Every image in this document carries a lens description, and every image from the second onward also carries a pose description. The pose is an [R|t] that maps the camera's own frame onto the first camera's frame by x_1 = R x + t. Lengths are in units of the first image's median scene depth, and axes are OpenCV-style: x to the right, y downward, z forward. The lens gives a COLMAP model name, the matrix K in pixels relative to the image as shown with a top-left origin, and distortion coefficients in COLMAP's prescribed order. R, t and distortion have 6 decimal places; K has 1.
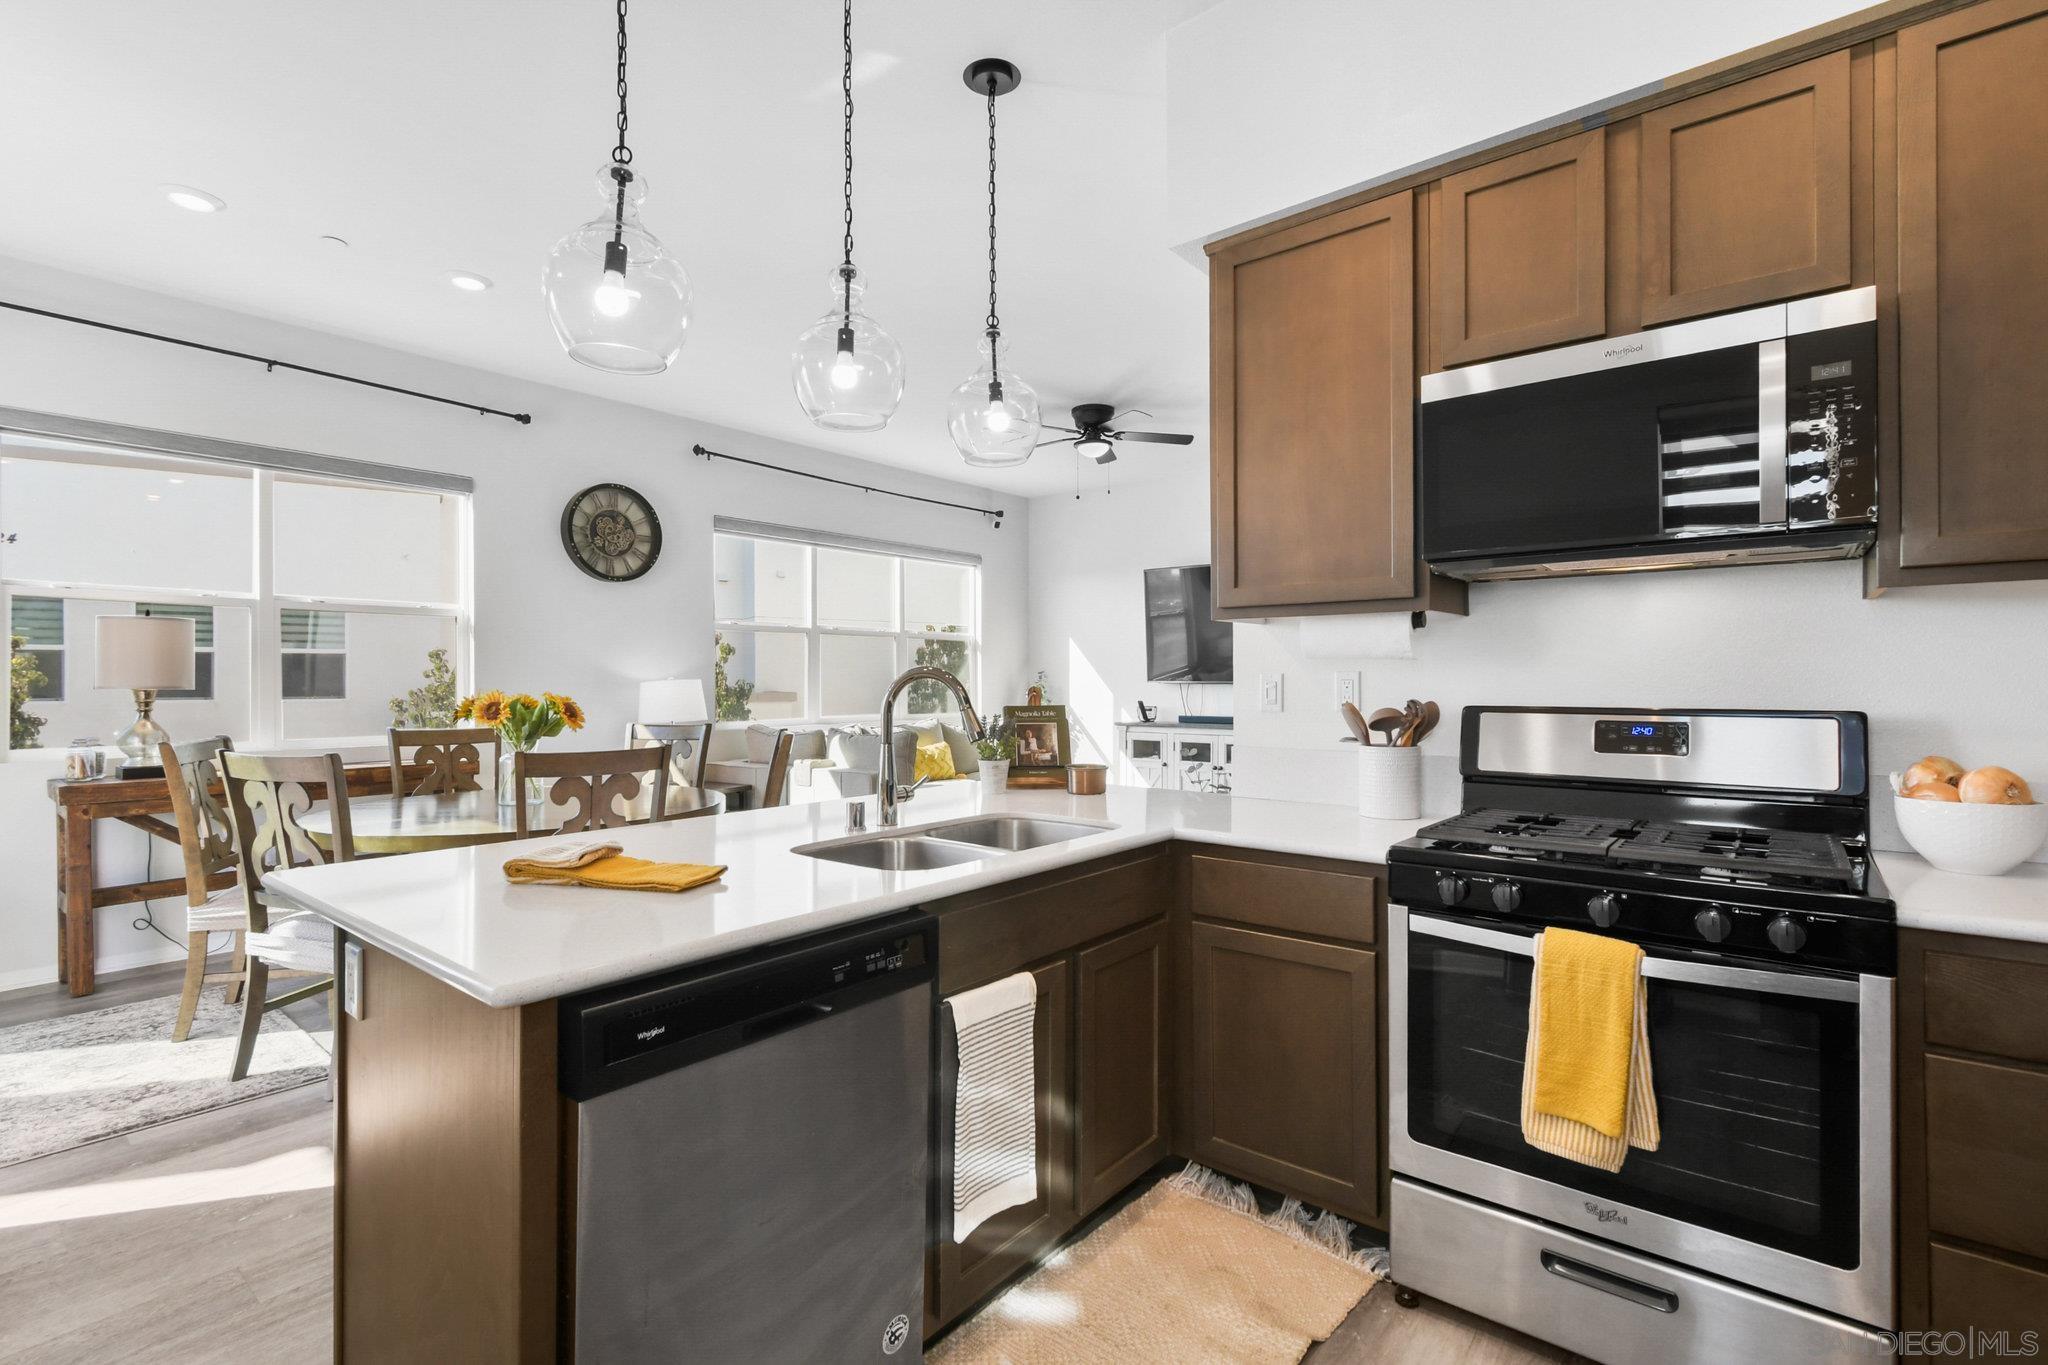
lens RADIAL K [[929.5, 0, 1025.5], [0, 929.5, 671.5], [0, 0, 1]] dist [0.002737, 0.000400]
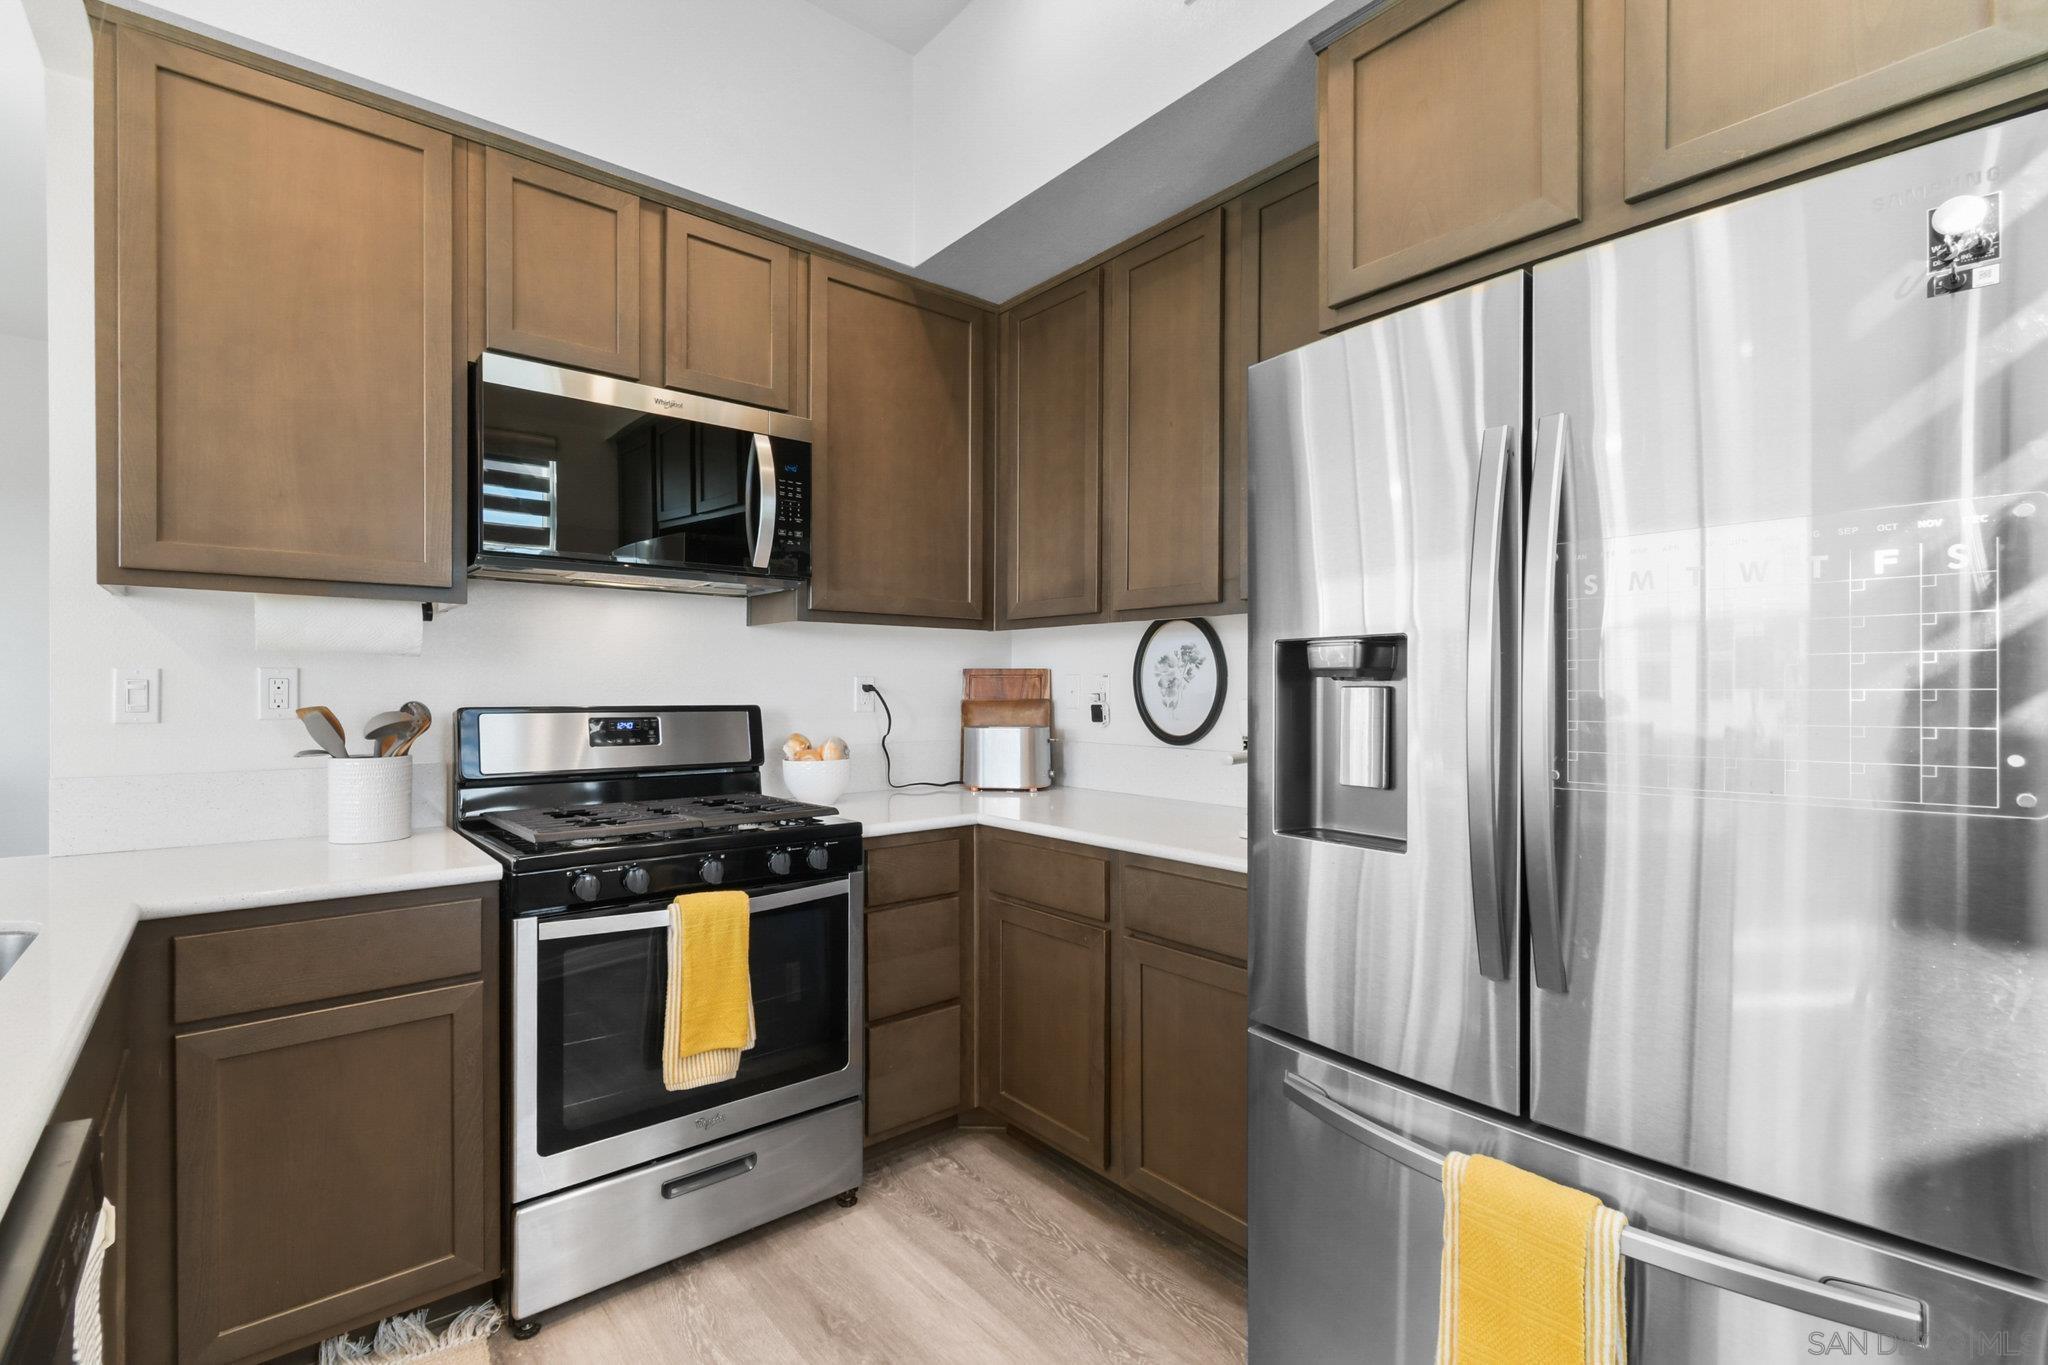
lens RADIAL K [[930.1, 0, 1024.0], [0, 930.1, 682.5], [0, 0, 1]] dist [0.002327, 0.000748]
pose [[0.195881, 0.009165, 0.980585, -0.375499], [-0.015515, 0.999860, -0.006246, 0.009859], [-0.980505, -0.013990, 0.195996, 0.284612]]
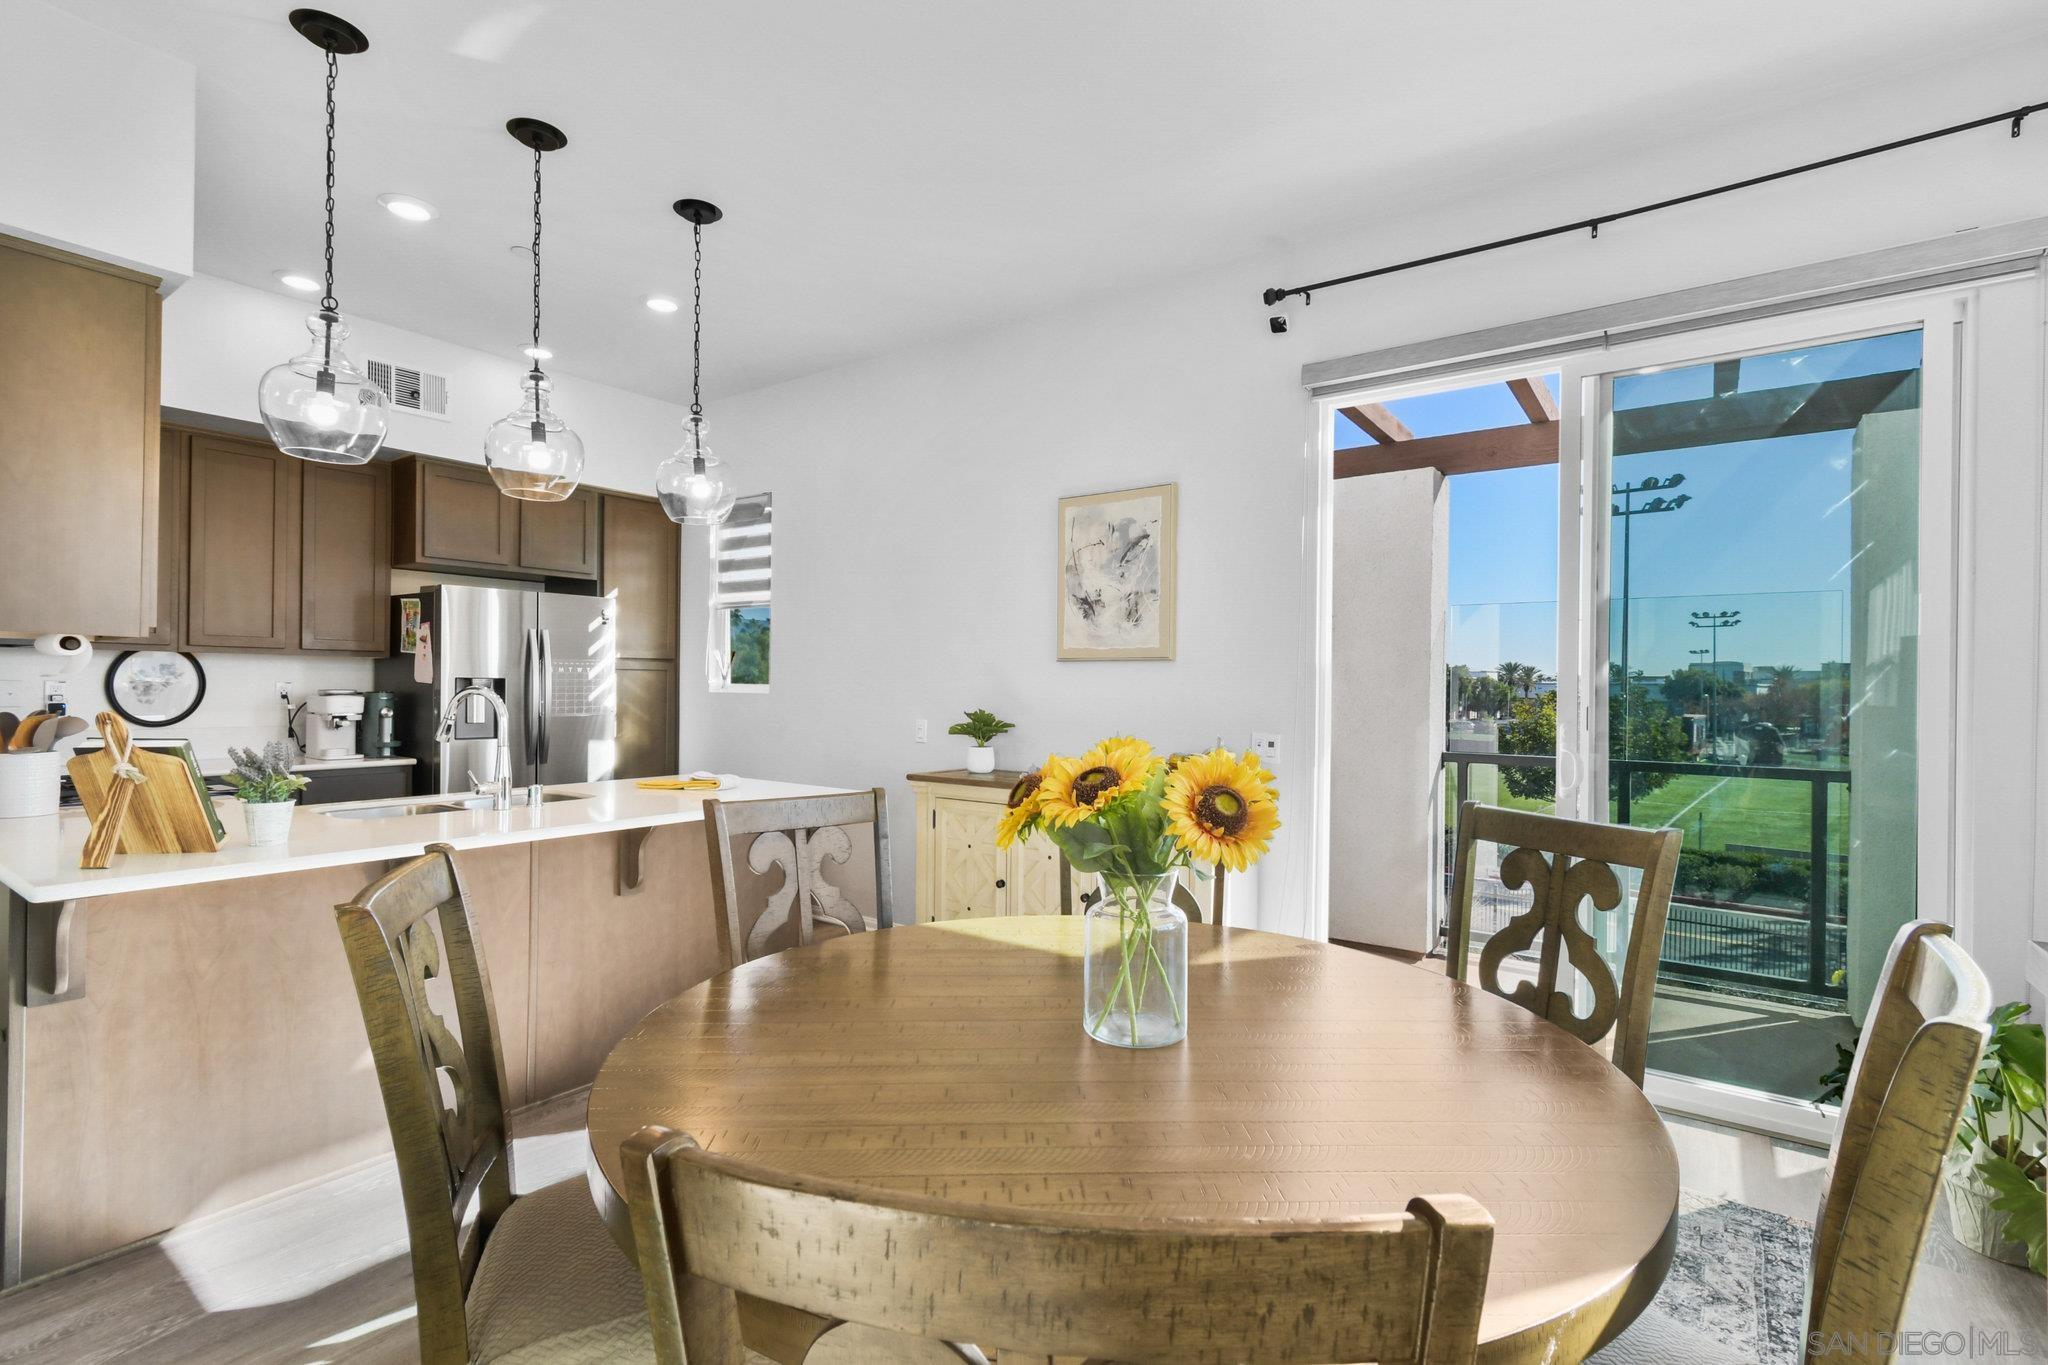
lens RADIAL K [[930.1, 0, 1024.0], [0, 930.1, 682.5], [0, 0, 1]] dist [0.002327, 0.000748]
pose [[-0.998318, -0.009191, -0.057247, -0.860349], [-0.008484, 0.999885, -0.012571, -0.002978], [0.057356, -0.012064, -0.998281, 2.511292]]
